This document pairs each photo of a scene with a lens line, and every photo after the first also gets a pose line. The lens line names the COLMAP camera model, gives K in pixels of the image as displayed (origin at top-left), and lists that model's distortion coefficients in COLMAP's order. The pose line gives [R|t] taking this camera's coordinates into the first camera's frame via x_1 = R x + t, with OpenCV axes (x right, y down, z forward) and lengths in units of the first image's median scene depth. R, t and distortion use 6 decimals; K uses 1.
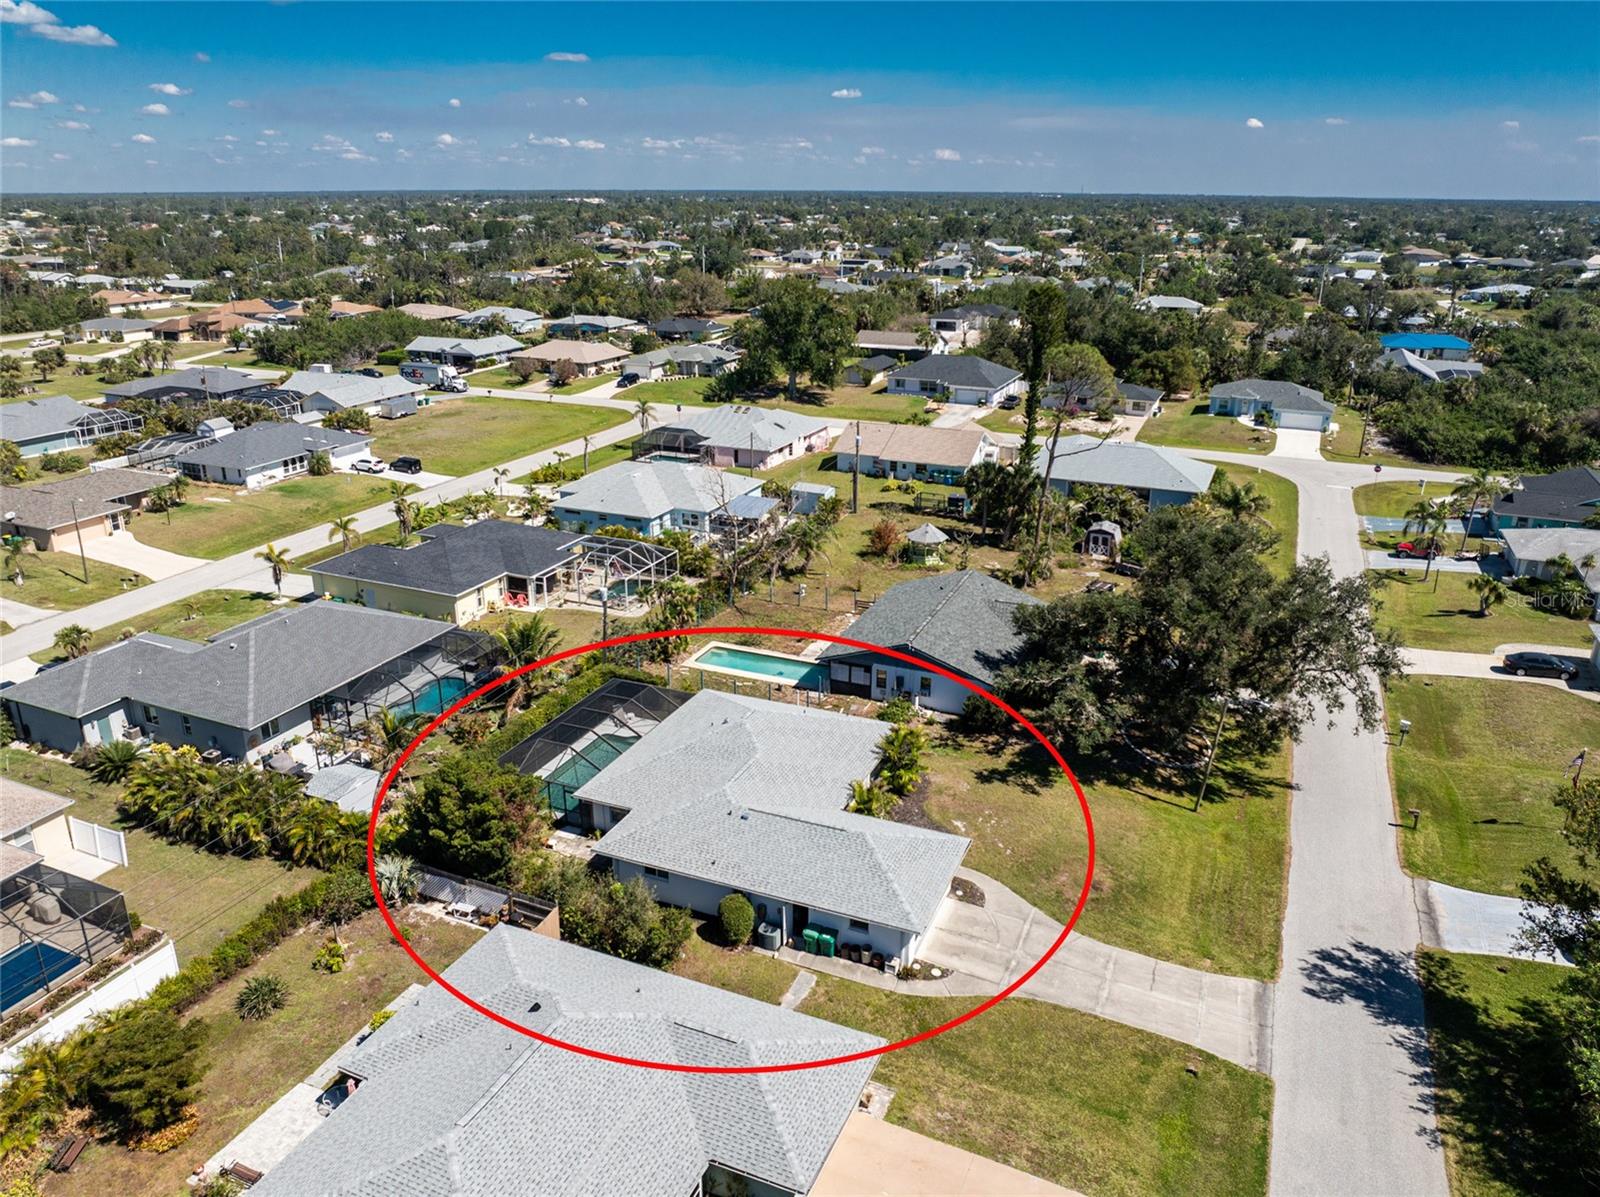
lens RADIAL K [[1147.2, 0, 796.8], [0, 1147.2, 595.3], [0, 0, 1]] dist [-0.036910, -0.009030]
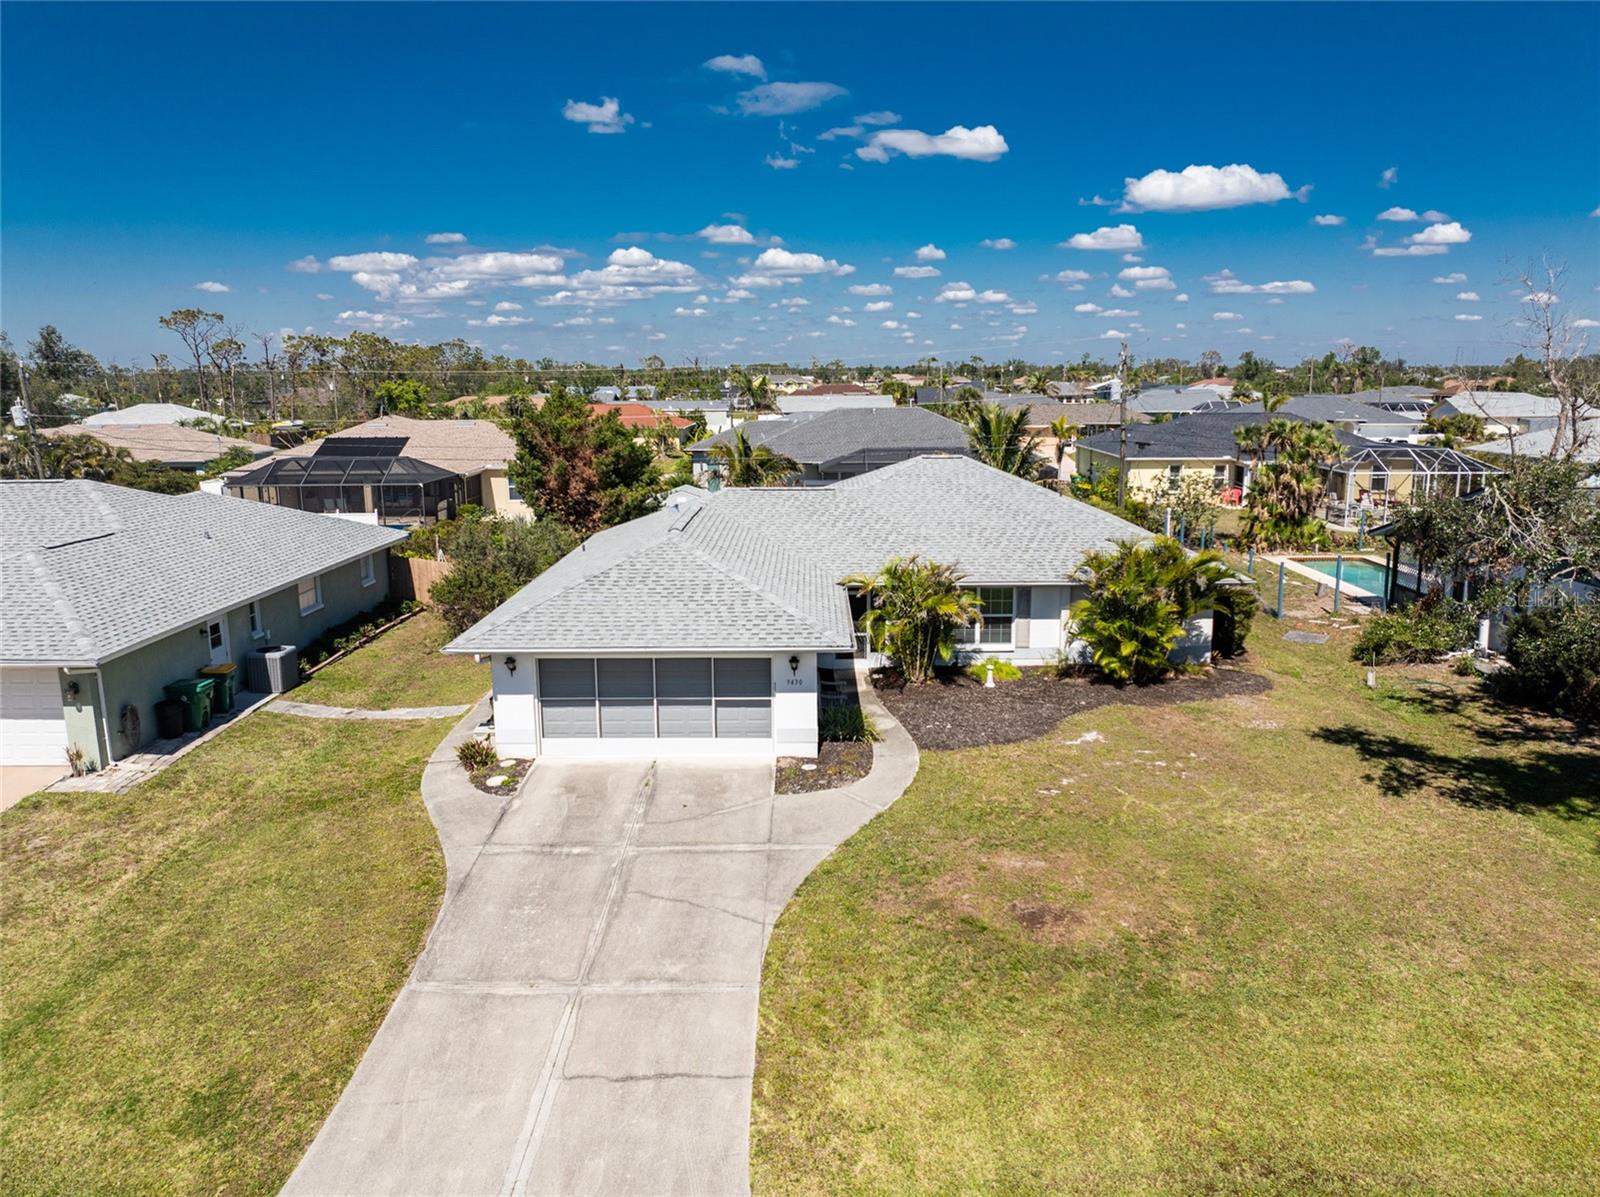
lens RADIAL K [[1130.5, 0, 804.1], [0, 1130.5, 597.9], [0, 0, 1]] dist [-0.021872, -0.023458]
pose [[0.386071, 0.171187, -0.906446, 0.539349], [-0.300191, 0.952460, 0.052020, 0.192213], [0.872258, 0.252023, 0.419106, 0.861491]]
